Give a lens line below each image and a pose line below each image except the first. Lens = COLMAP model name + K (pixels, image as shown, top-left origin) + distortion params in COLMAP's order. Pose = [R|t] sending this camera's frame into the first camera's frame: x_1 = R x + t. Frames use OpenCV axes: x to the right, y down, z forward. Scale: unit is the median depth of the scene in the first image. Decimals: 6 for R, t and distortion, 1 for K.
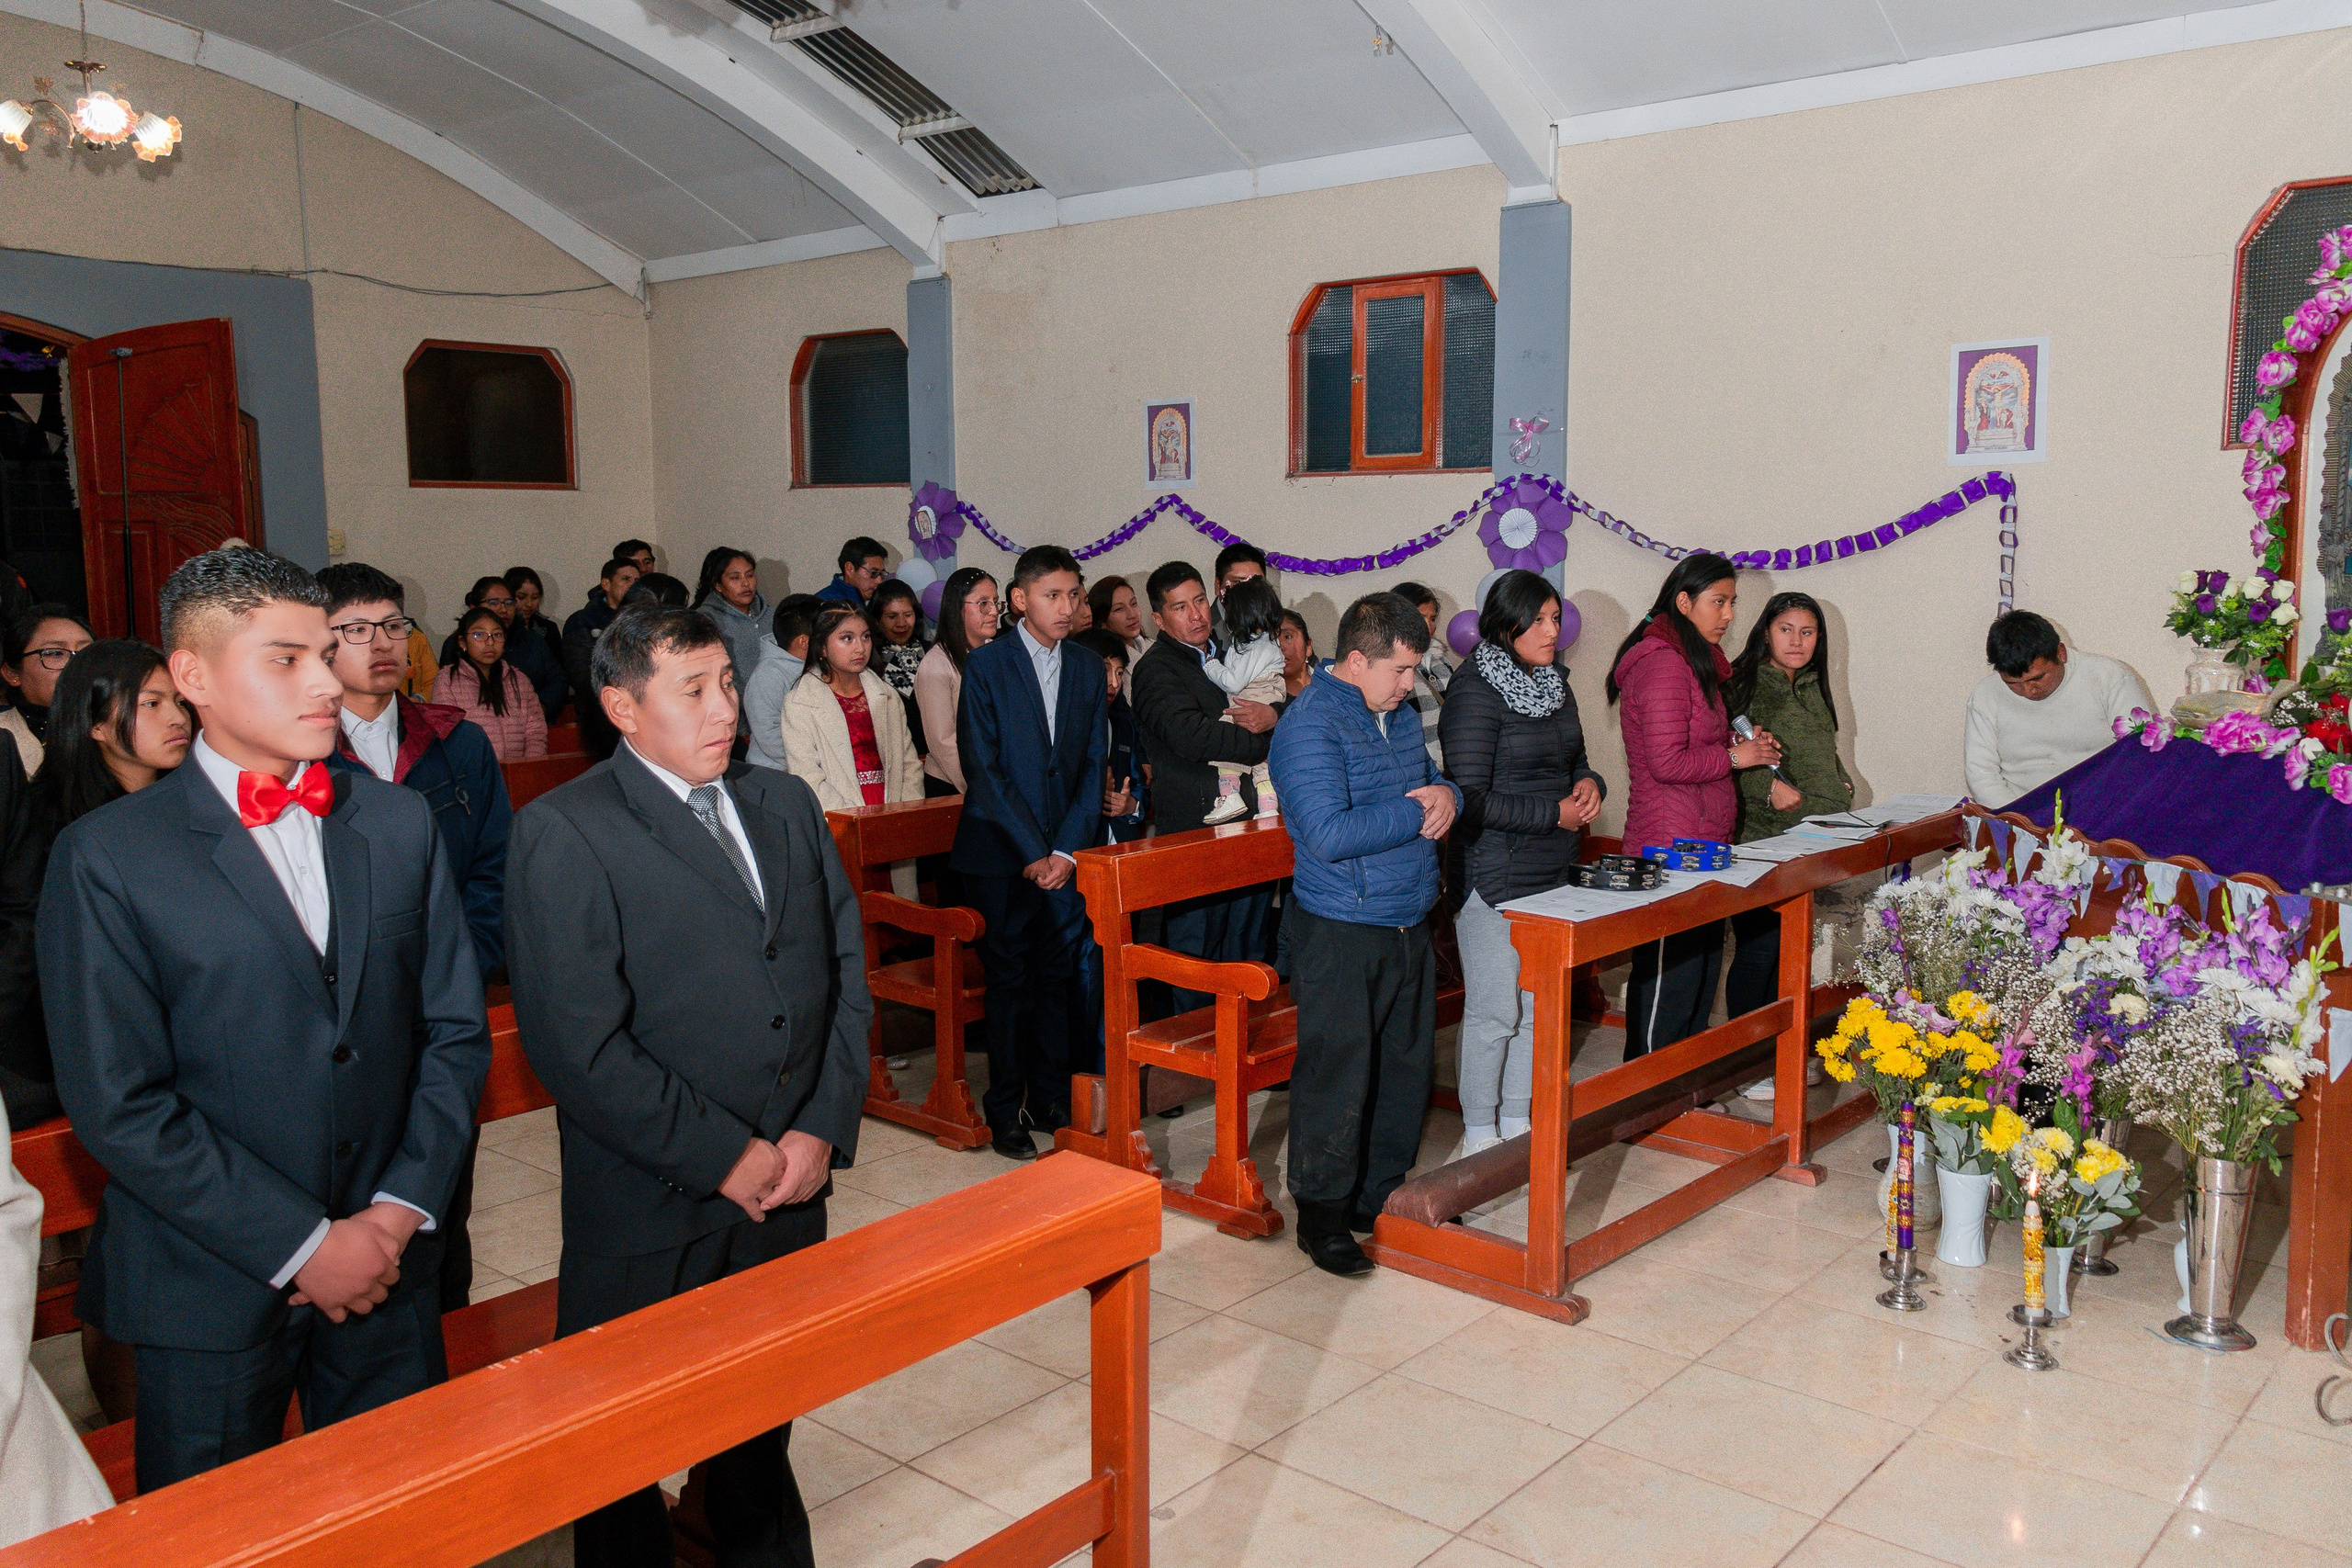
lens RADIAL K [[1945.0, 0, 1126.1], [0, 1945.0, 788.0], [0, 0, 1]] dist [0.006583, 0.000221]
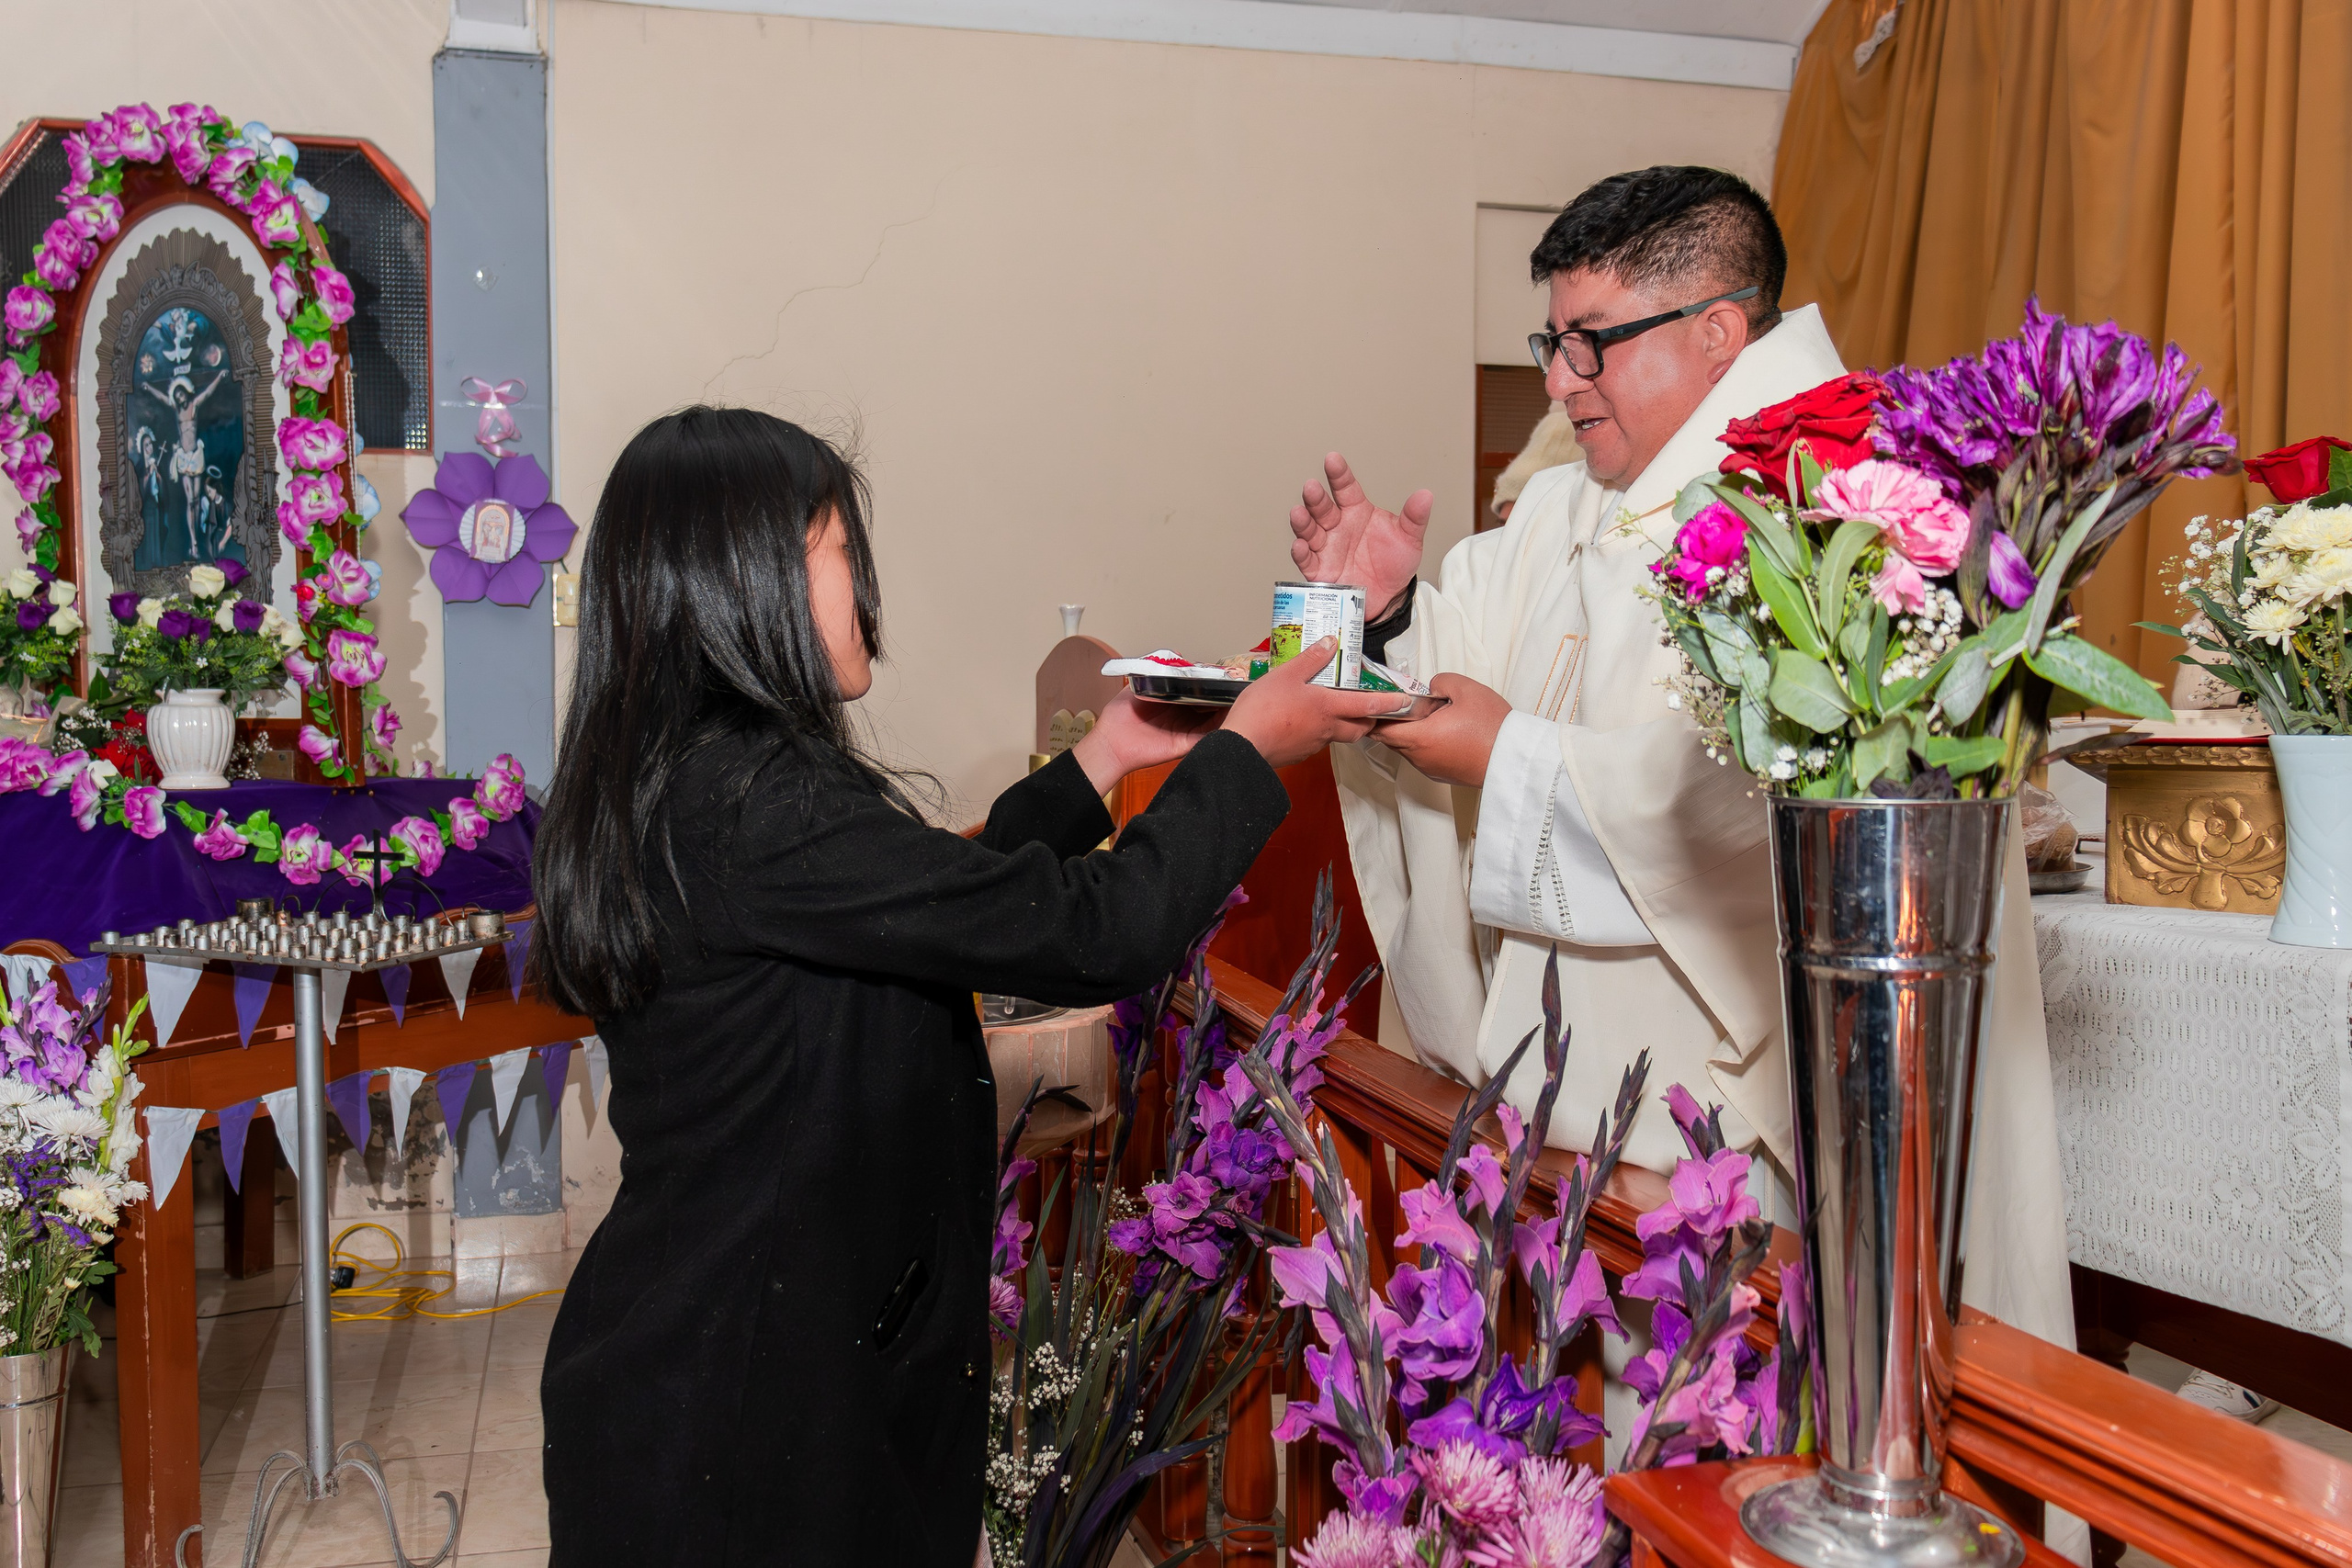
lens RADIAL K [[2044.2, 0, 1112.3], [0, 2044.2, 787.3], [0, 0, 1]] dist [0.008592, -0.001852]
pose [[0.561356, -0.023147, 0.827250, 0.175035], [0.102282, 0.993885, -0.041597, 0.057901], [-0.821229, 0.107964, 0.560291, 0.241591]]
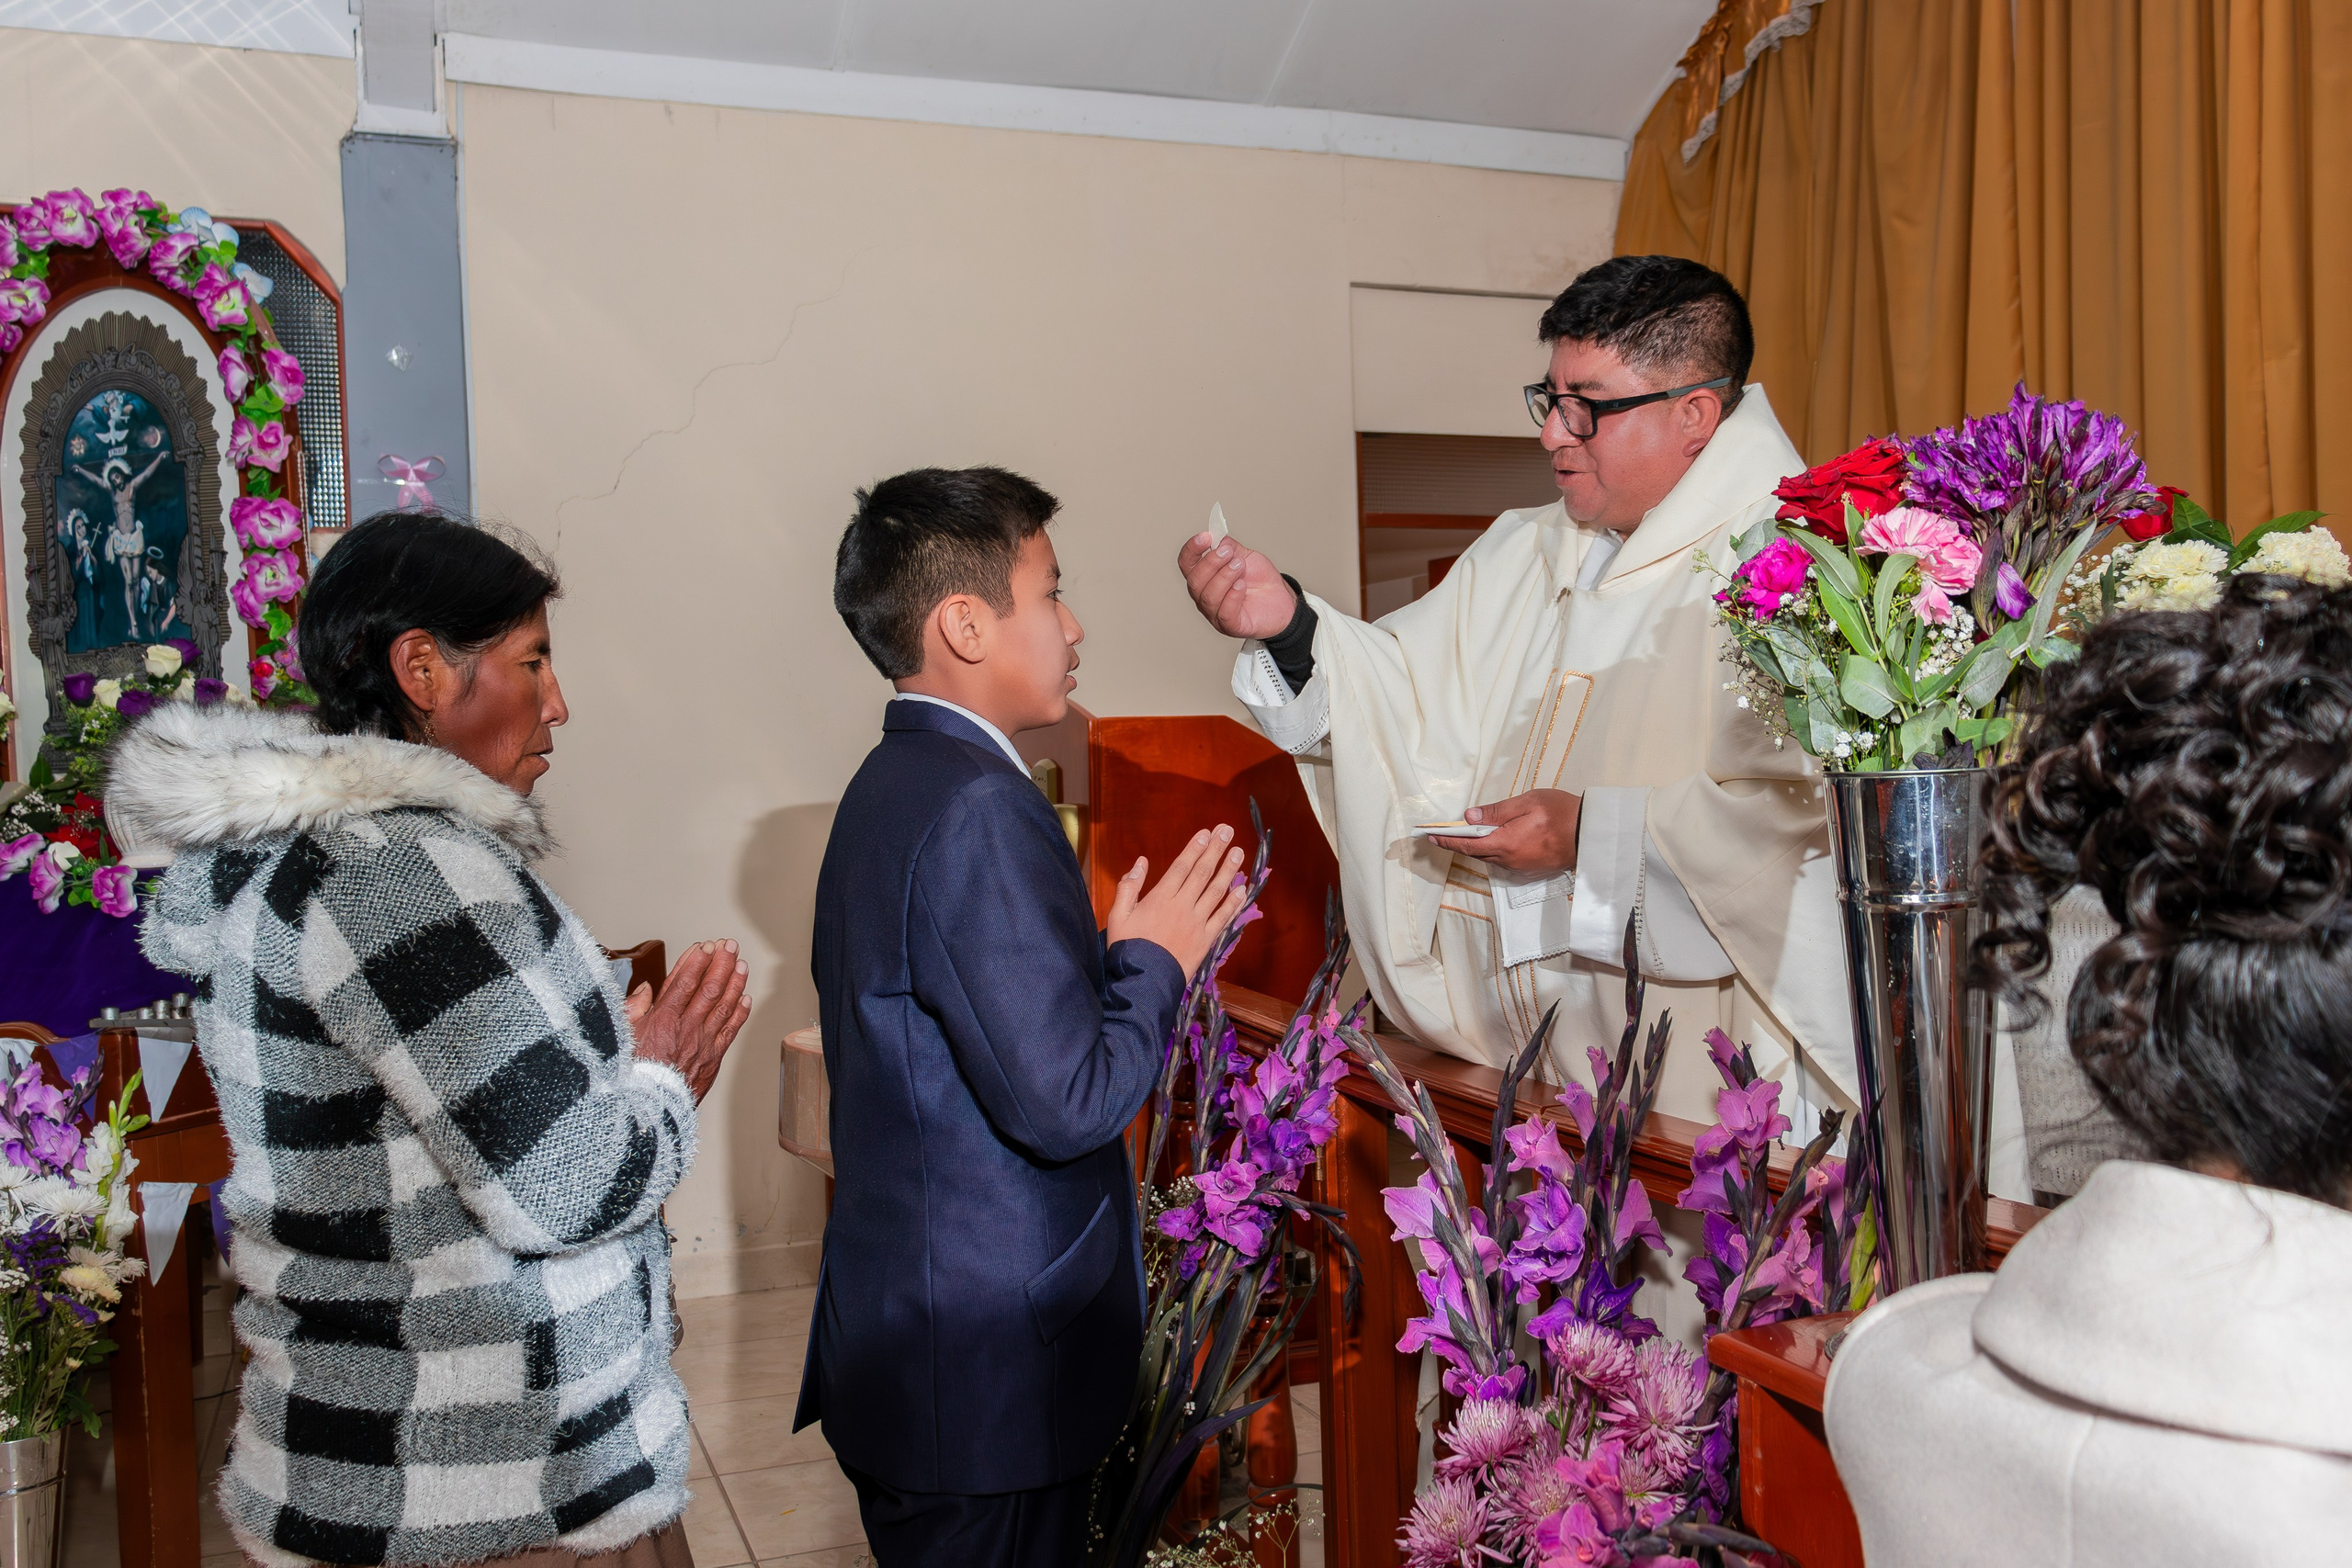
lens RADIAL K [[2019.7, 0, 1240.3], [0, 2019.7, 784.8], [0, 0, 1]] dist [0.001954, 0.000577]
pose [[0.437912, -0.015505, 0.898884, 0.109614], [0.146962, 0.987636, -0.054560, 0.062056], [-0.886924, 0.155995, 0.434777, 0.259903]]
